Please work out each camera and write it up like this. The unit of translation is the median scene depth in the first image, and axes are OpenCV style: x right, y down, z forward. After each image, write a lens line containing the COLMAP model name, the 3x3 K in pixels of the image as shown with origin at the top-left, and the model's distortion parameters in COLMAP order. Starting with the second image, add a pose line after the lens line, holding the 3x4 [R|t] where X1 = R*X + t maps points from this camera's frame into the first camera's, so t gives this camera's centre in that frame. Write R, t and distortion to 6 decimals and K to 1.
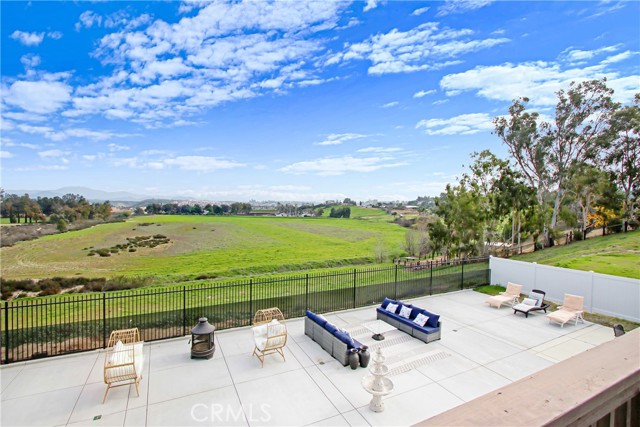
lens RADIAL K [[300.8, 0, 330.0], [0, 300.8, 196.1], [0, 0, 1]] dist [-0.007136, 0.000376]
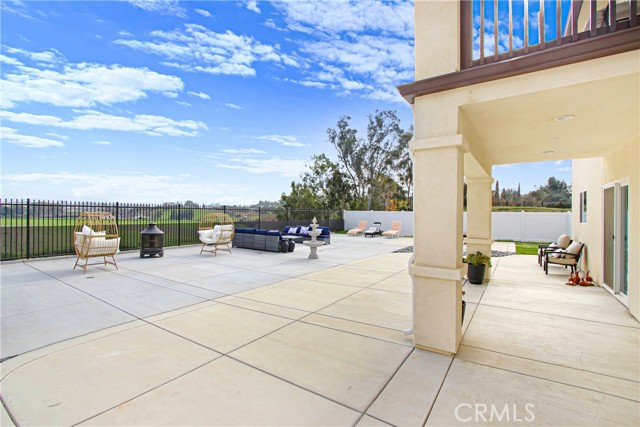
lens RADIAL K [[300.8, 0, 315.8], [0, 300.8, 212.5], [0, 0, 1]] dist [-0.007136, 0.000376]
pose [[0.874409, -0.003253, 0.485178, -0.102797], [0.003510, 0.999994, 0.000378, 0.089491], [-0.485176, 0.001372, 0.874415, -0.056894]]
